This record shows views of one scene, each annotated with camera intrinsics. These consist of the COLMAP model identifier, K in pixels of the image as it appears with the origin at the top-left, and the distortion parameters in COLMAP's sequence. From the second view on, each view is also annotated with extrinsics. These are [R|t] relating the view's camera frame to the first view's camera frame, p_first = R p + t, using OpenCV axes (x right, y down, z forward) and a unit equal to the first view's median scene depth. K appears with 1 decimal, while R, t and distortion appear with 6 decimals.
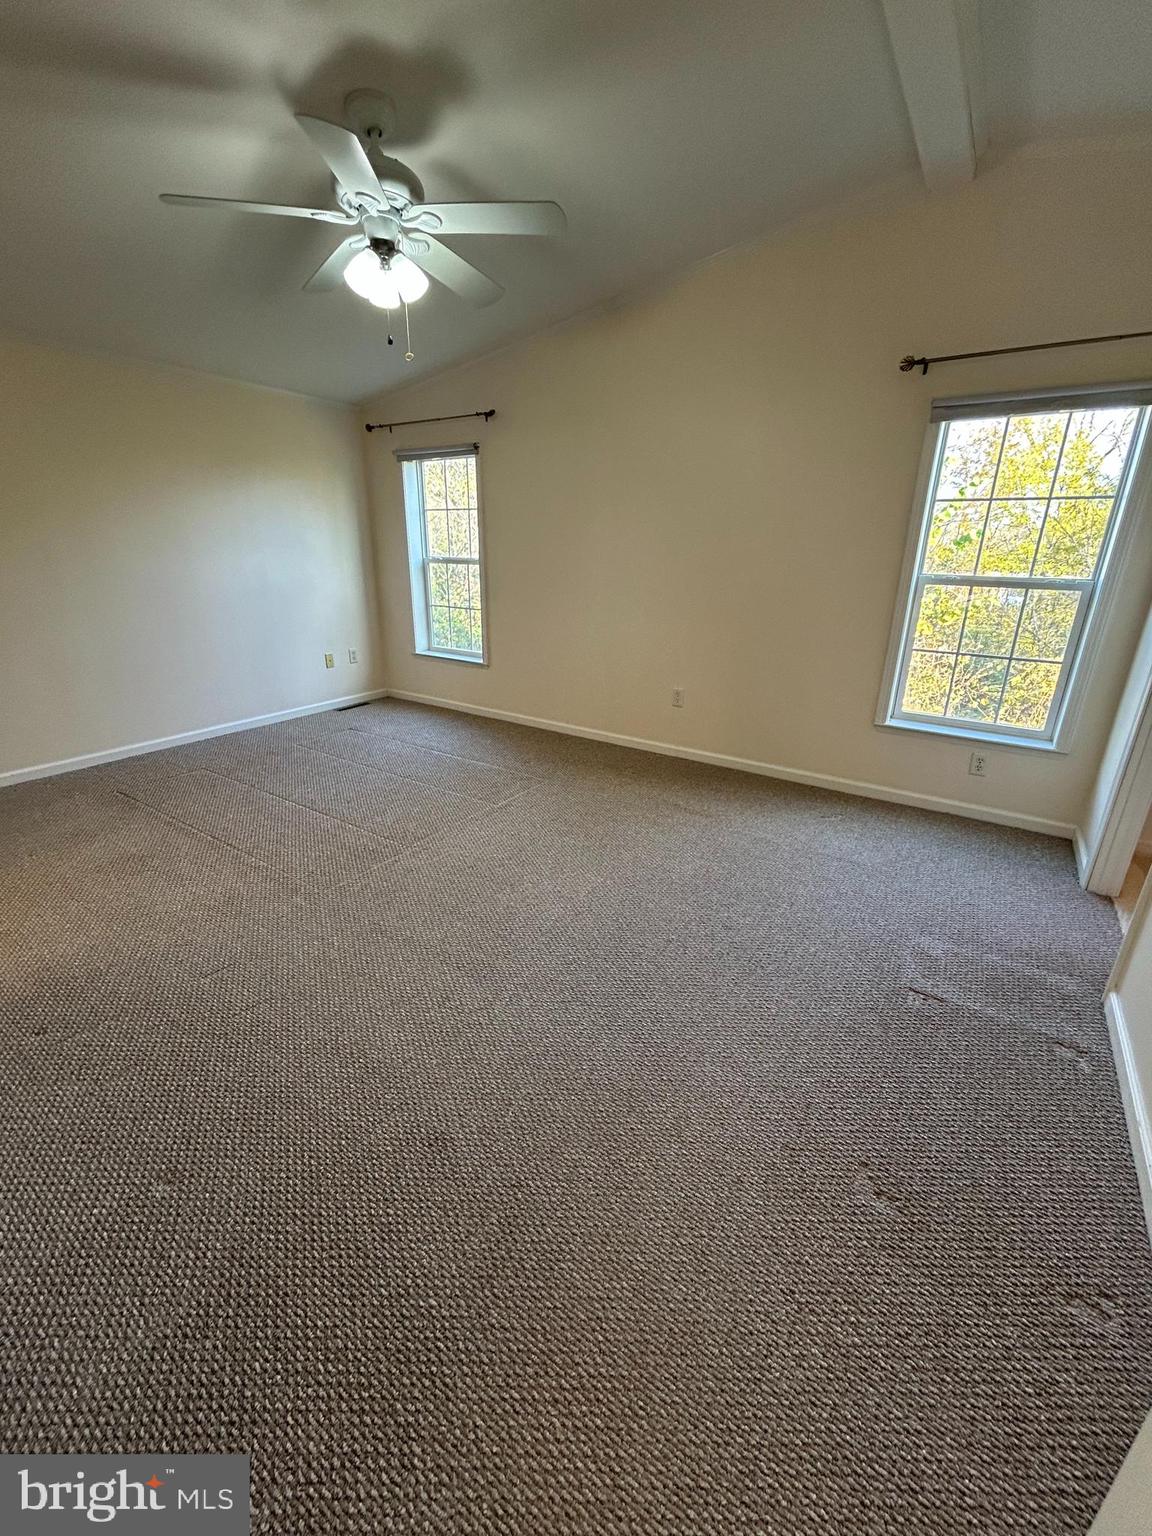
lens RADIAL K [[629.0, 0, 555.4], [0, 629.0, 762.3], [0, 0, 1]] dist [0.018064, 0.000089]
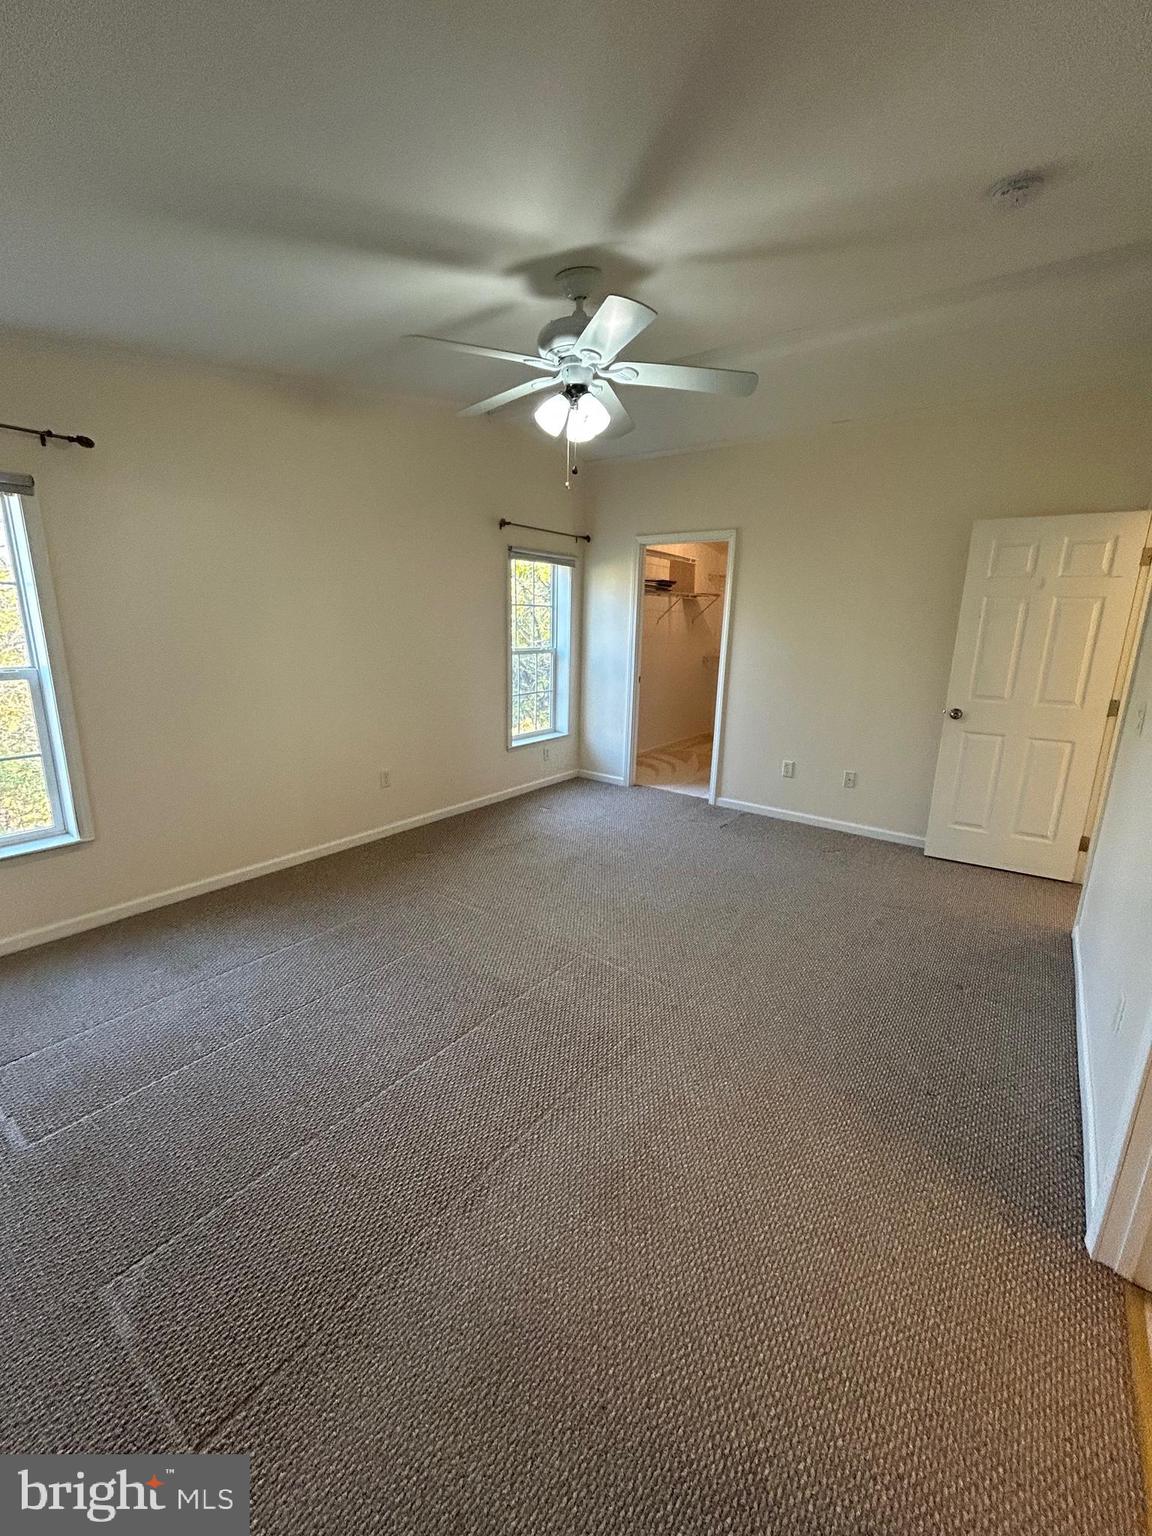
lens RADIAL K [[628.4, 0, 574.7], [0, 628.4, 768.3], [0, 0, 1]] dist [-0.000408, 0.000267]
pose [[0.050710, -0.238184, 0.969895, -0.926137], [0.329299, 0.920824, 0.208916, -0.274958], [-0.942863, 0.308791, 0.125128, 0.690815]]
